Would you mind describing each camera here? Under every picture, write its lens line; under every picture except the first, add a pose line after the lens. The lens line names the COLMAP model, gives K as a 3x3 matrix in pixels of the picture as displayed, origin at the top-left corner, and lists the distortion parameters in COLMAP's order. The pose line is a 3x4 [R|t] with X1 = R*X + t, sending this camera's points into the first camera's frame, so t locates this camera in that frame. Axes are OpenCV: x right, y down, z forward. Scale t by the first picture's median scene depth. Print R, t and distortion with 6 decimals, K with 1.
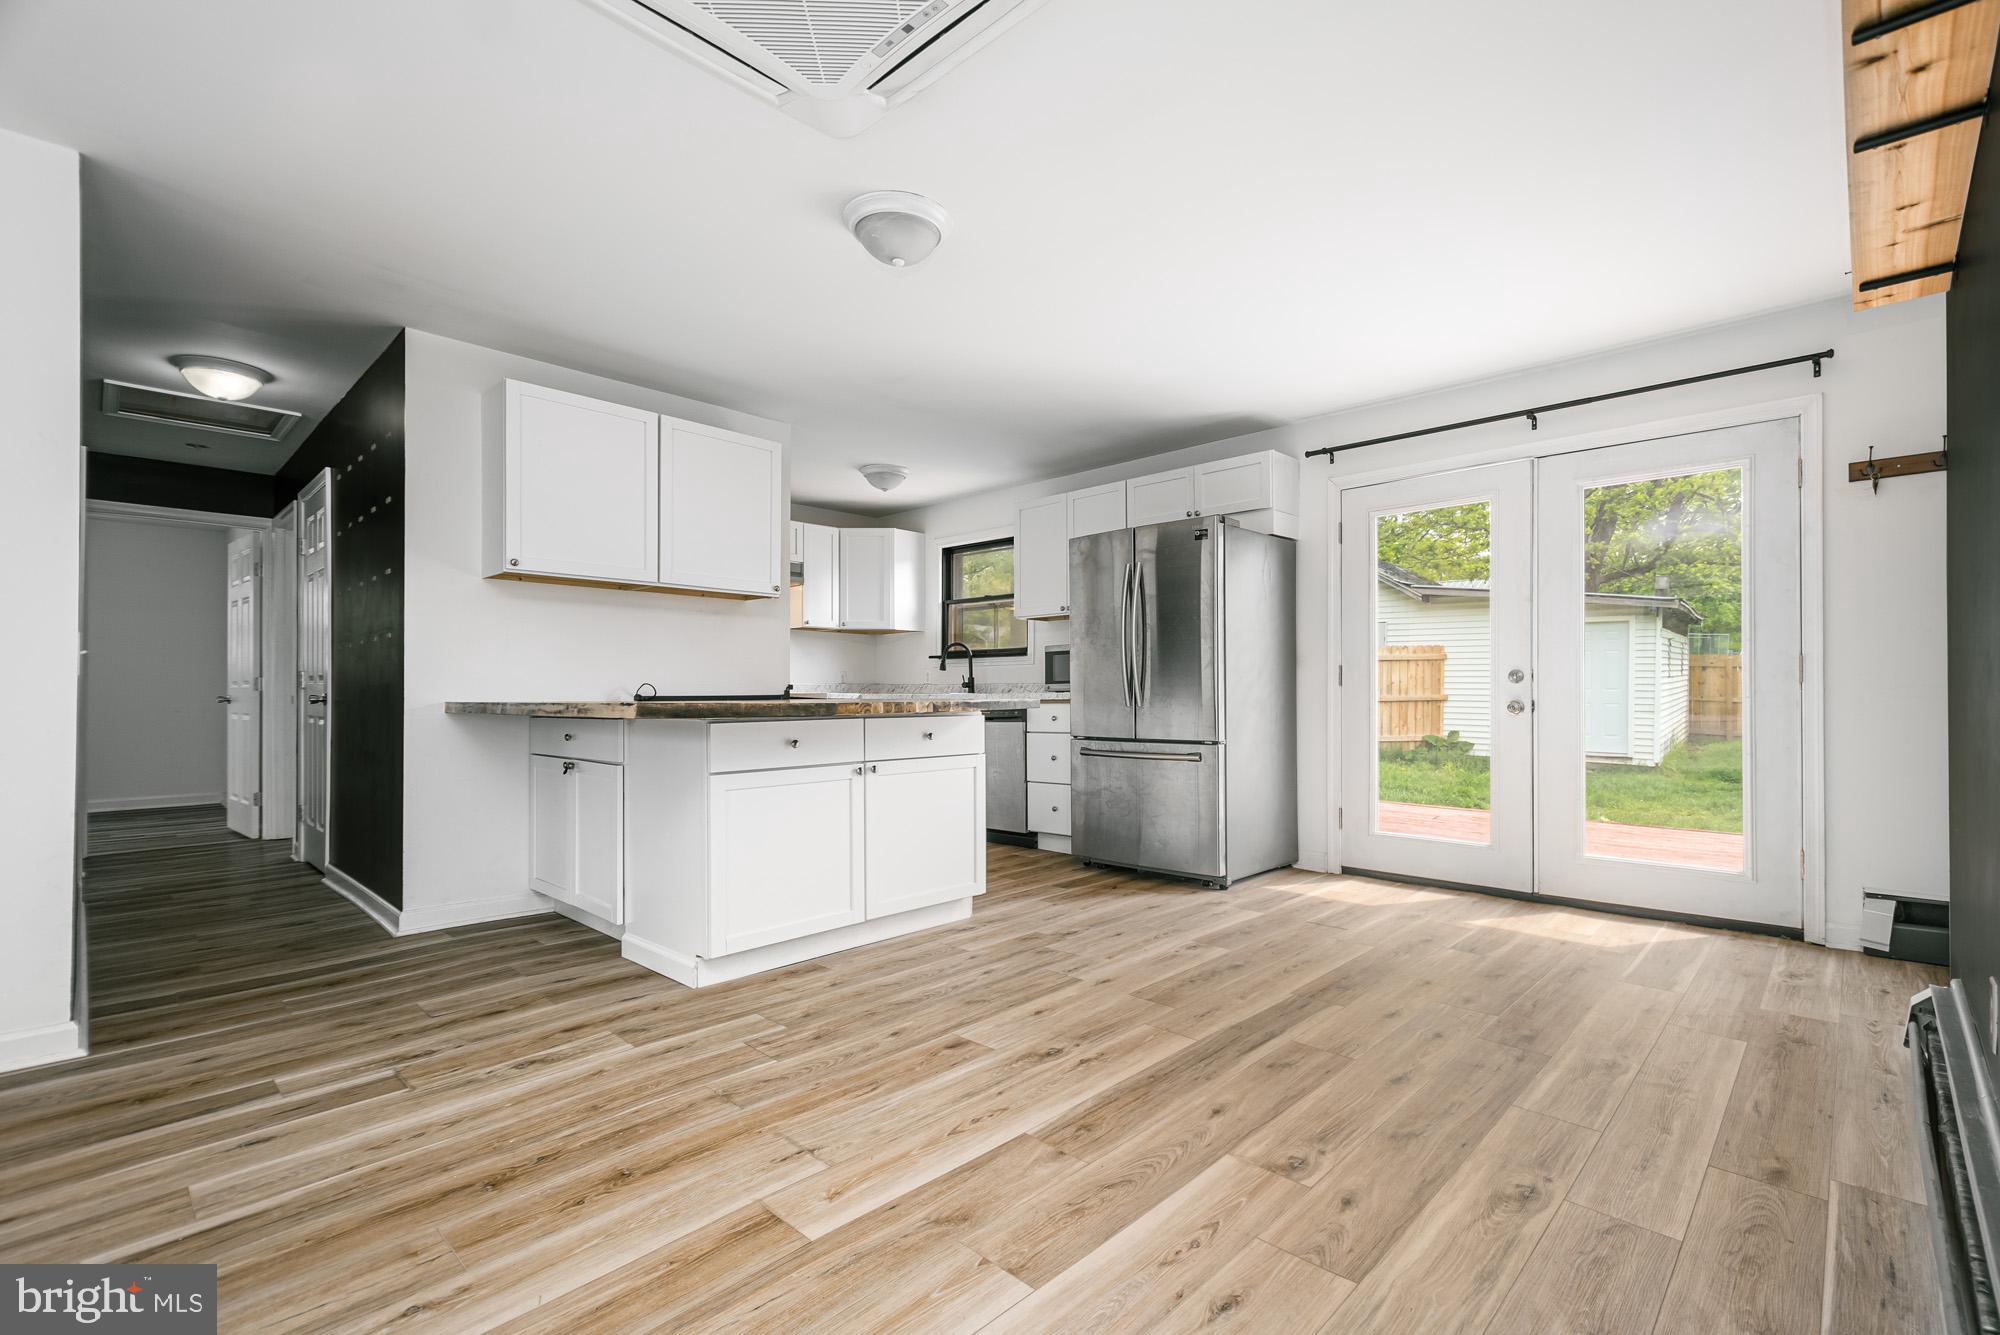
lens RADIAL K [[883.6, 0, 1014.7], [0, 883.6, 690.4], [0, 0, 1]] dist [0.010181, -0.001128]
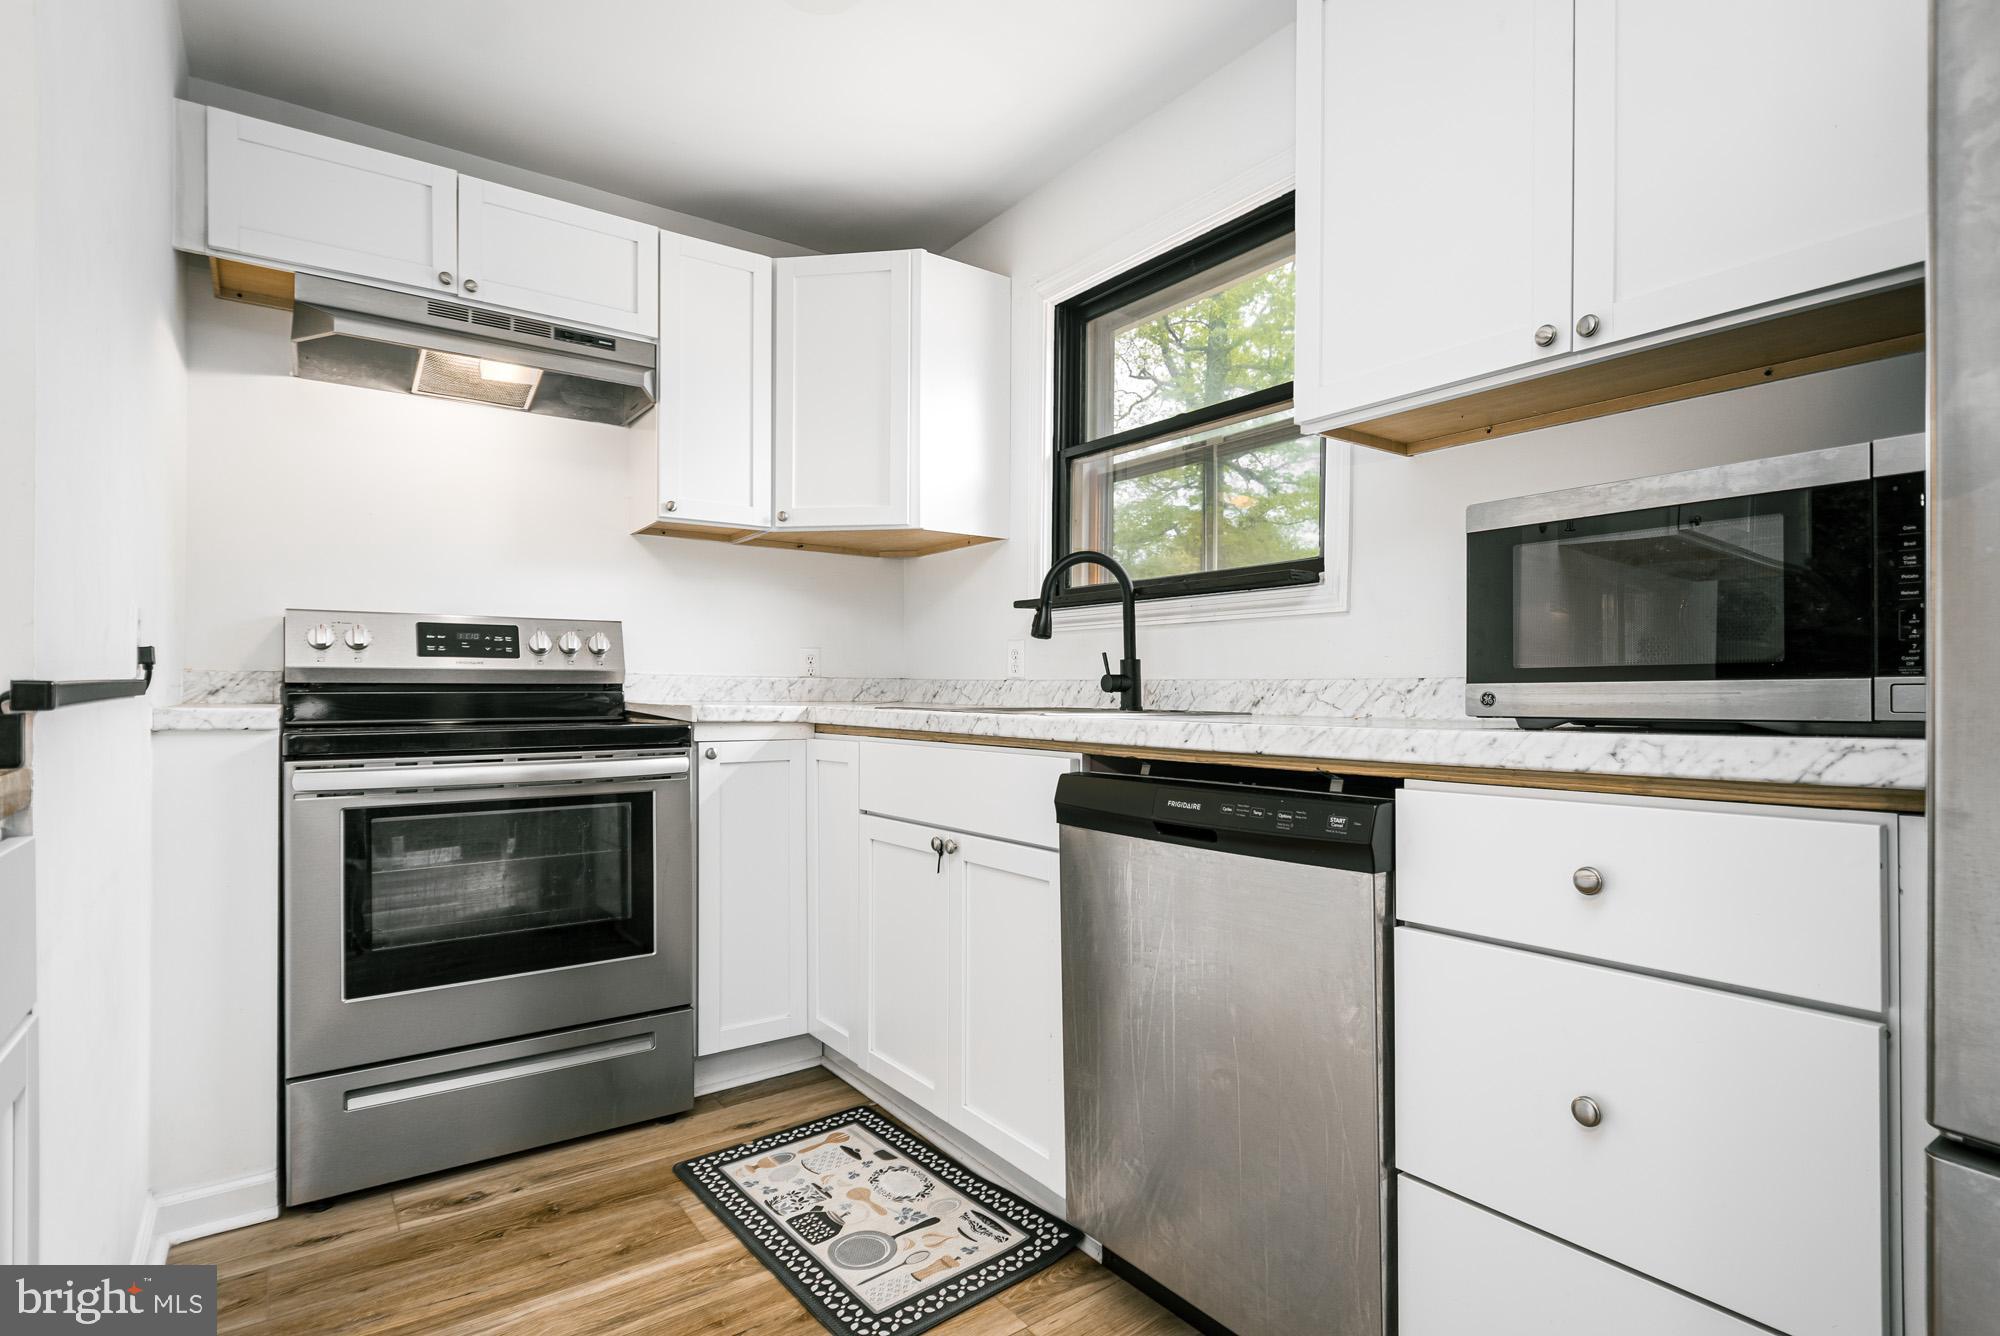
lens RADIAL K [[1011.7, 0, 1004.5], [0, 1011.7, 694.5], [0, 0, 1]] dist [0.002491, 0.000417]
pose [[0.982747, 0.007274, -0.184810, -0.035157], [-0.005676, 0.999942, 0.009174, -0.006969], [0.184866, -0.007967, 0.982731, 0.847043]]
